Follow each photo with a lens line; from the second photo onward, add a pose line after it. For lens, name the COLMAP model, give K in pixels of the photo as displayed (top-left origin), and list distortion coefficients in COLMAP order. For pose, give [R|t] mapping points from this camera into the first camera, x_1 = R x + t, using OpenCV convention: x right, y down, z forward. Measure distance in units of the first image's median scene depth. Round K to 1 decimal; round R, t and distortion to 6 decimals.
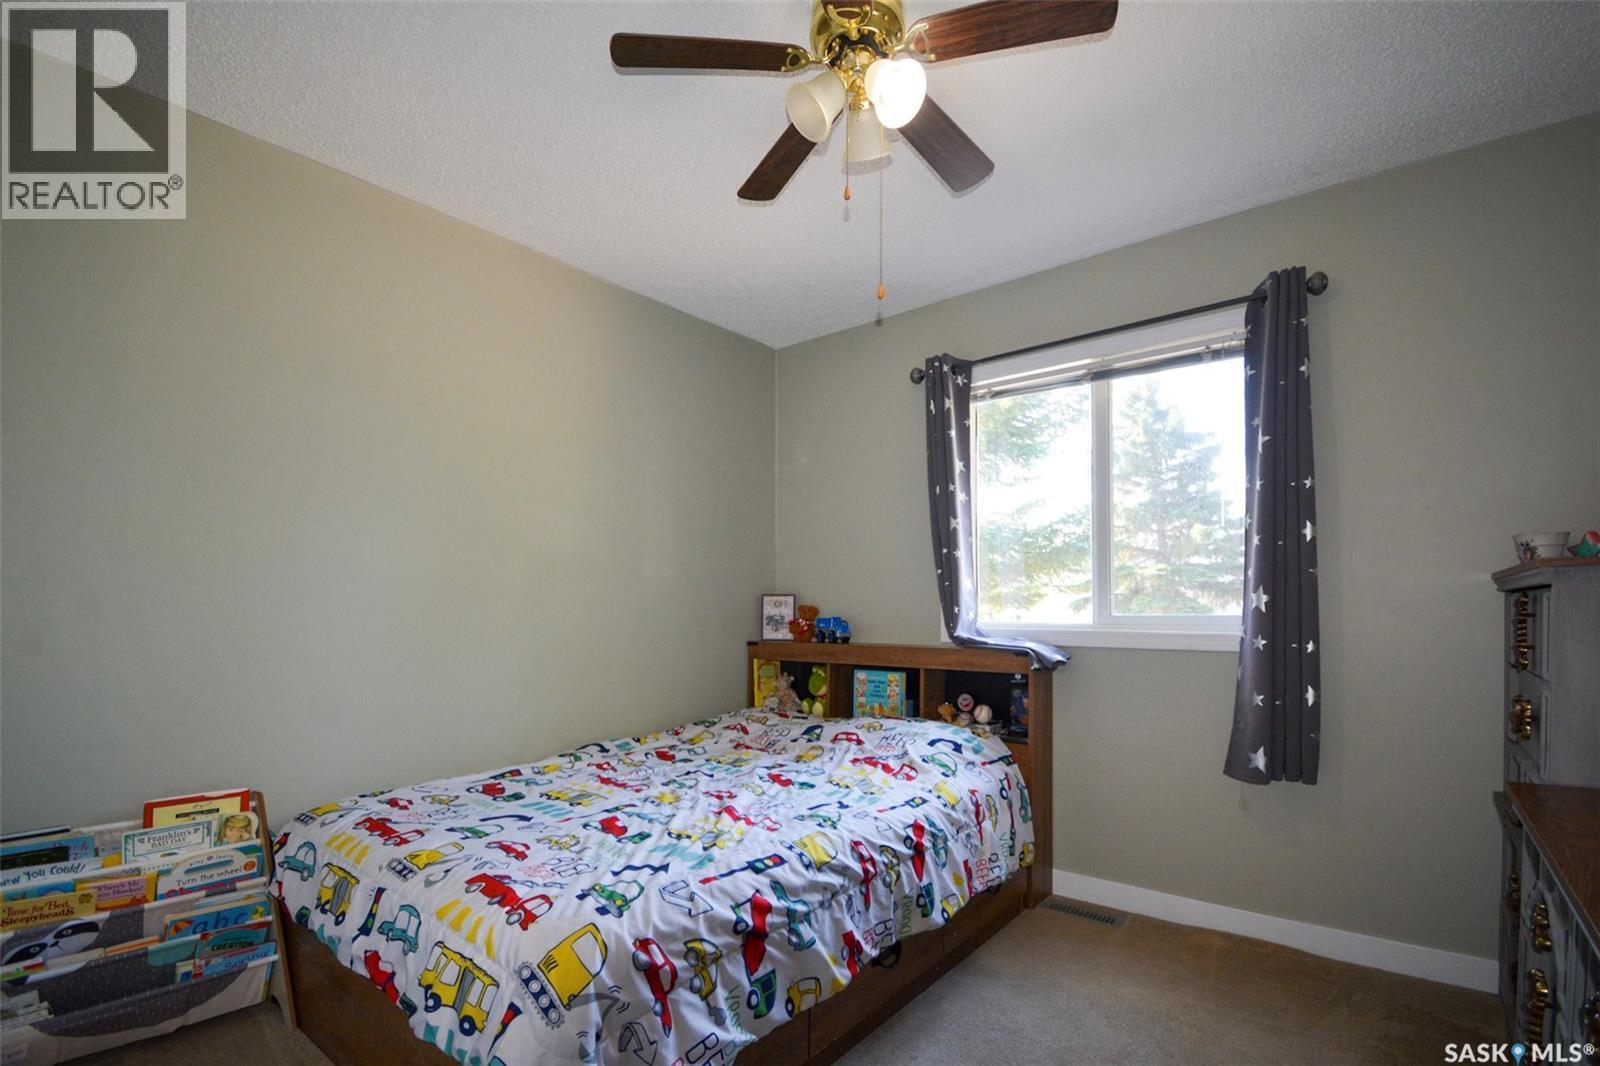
lens RADIAL K [[733.4, 0, 804.0], [0, 733.4, 530.1], [0, 0, 1]] dist [-0.011513, -0.007696]
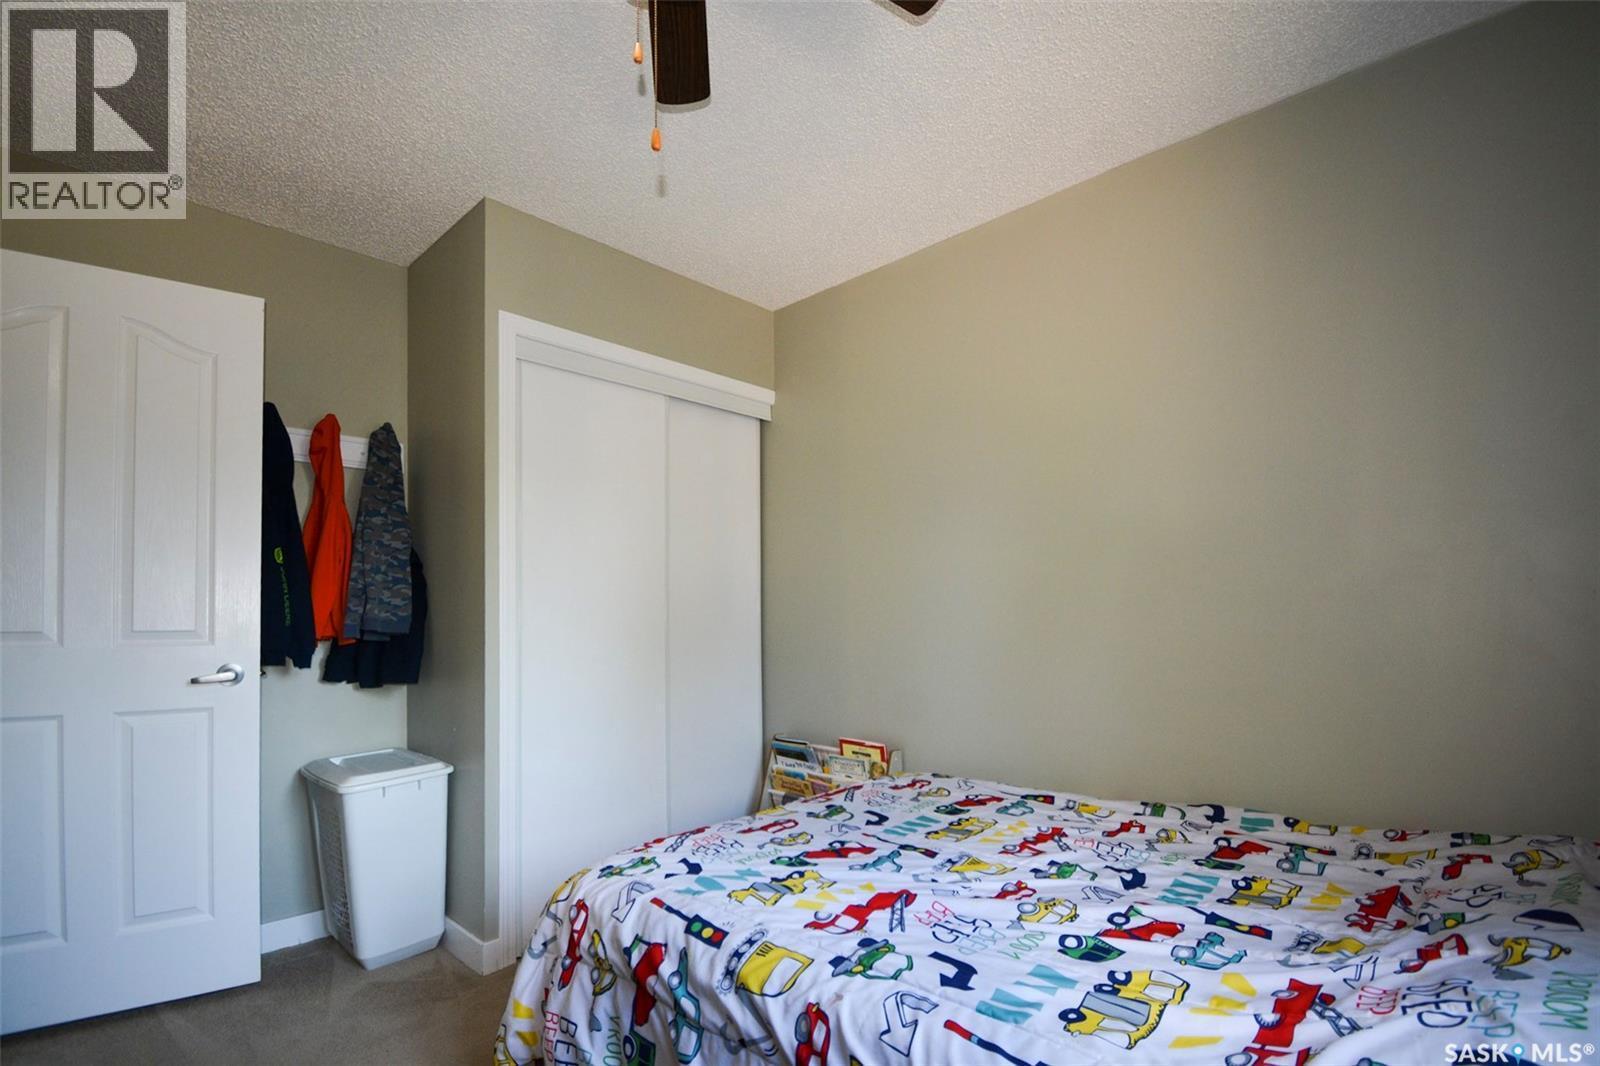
lens RADIAL K [[733.4, 0, 802.0], [0, 733.4, 538.9], [0, 0, 1]] dist [-0.011513, -0.007696]
pose [[-0.075350, -0.096135, -0.992512, 0.768847], [0.119145, 0.987343, -0.104680, 0.124008], [0.990014, -0.126140, -0.062942, 1.194246]]
